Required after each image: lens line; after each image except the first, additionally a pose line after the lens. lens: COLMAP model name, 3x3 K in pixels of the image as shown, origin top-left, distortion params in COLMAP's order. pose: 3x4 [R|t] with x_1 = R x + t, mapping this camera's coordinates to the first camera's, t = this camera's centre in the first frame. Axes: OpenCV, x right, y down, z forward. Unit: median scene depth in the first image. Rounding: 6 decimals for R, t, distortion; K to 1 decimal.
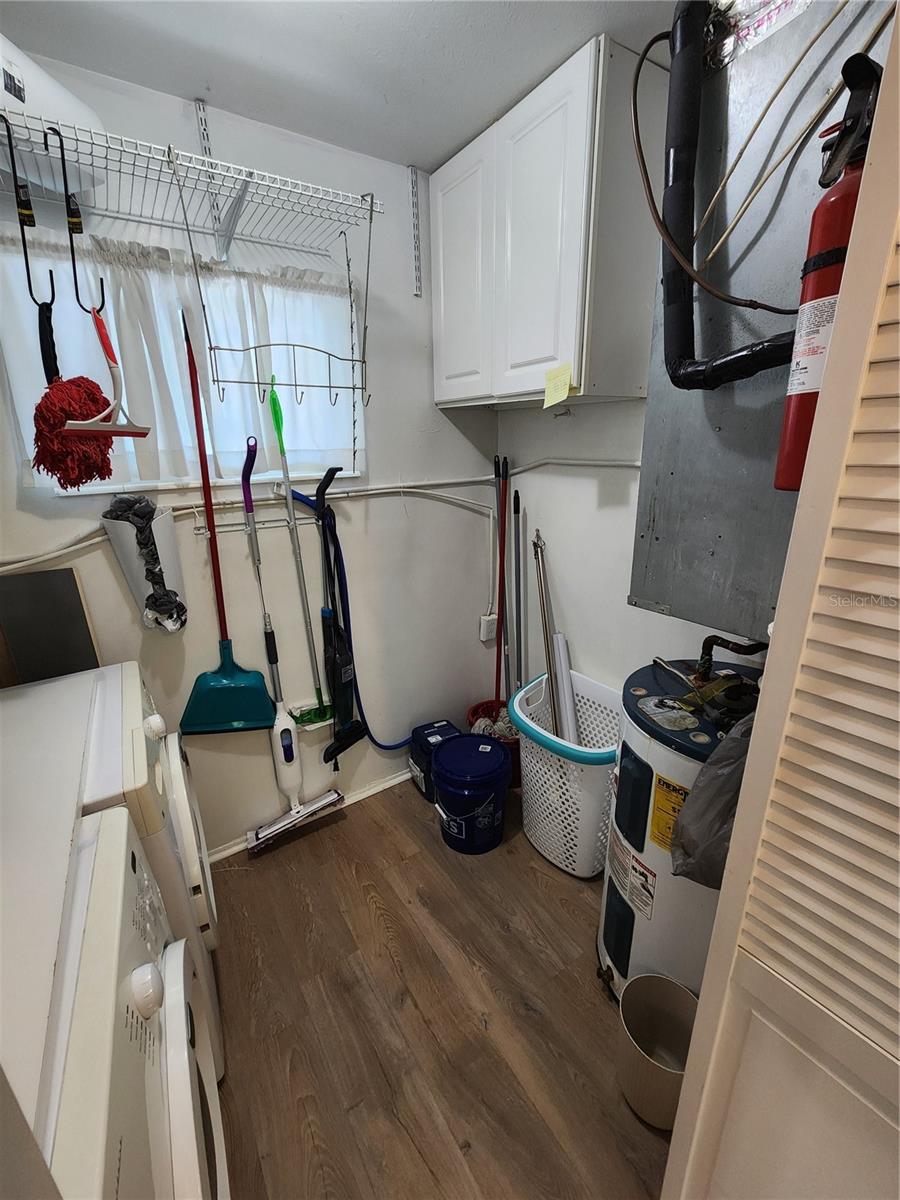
lens RADIAL K [[494.2, 0, 446.4], [0, 494.2, 601.9], [0, 0, 1]] dist [-0.001430, 0.001373]
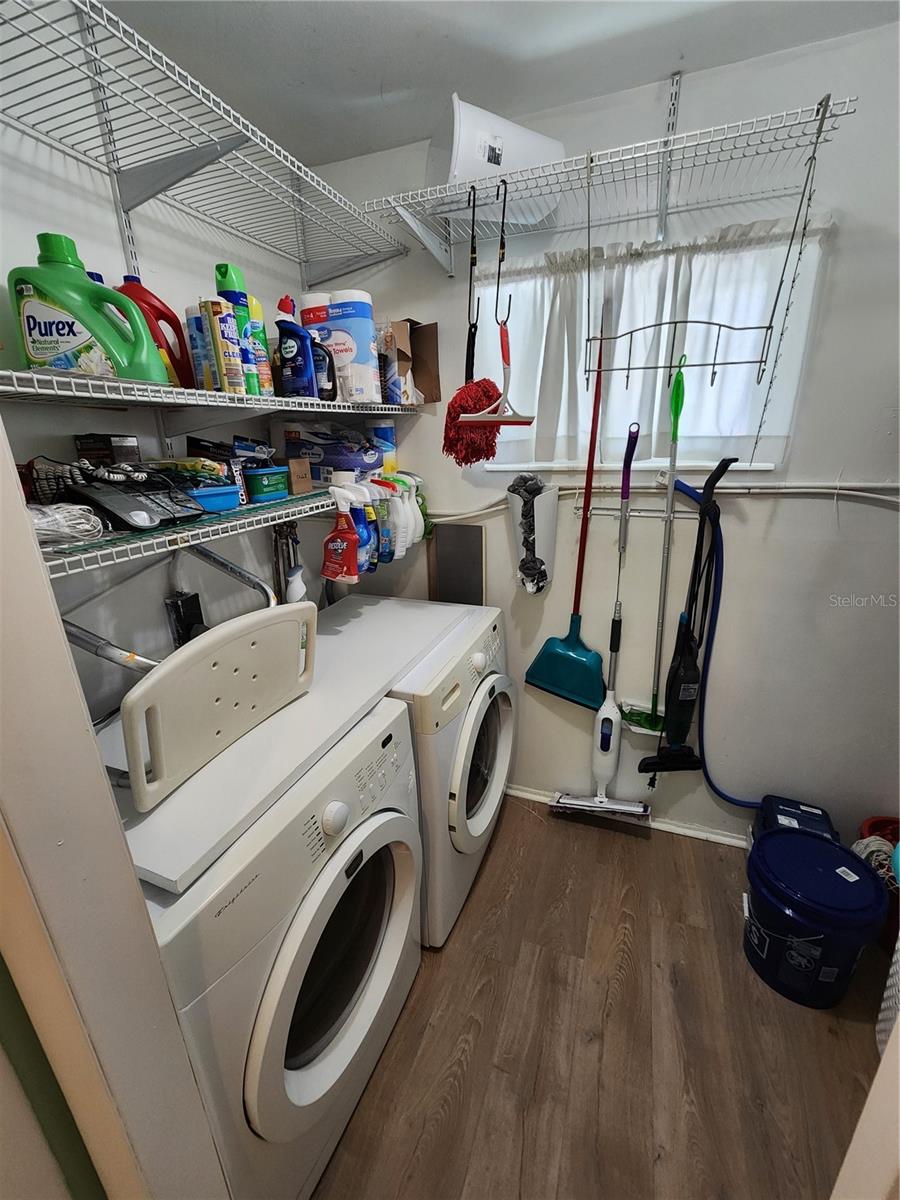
lens RADIAL K [[494.2, 0, 446.1], [0, 494.2, 600.0], [0, 0, 1]] dist [-0.001430, 0.001373]
pose [[0.590332, 0.264478, -0.762600, 0.203383], [-0.240311, 0.959539, 0.146753, -0.044626], [0.770557, 0.096628, 0.630004, 0.111461]]
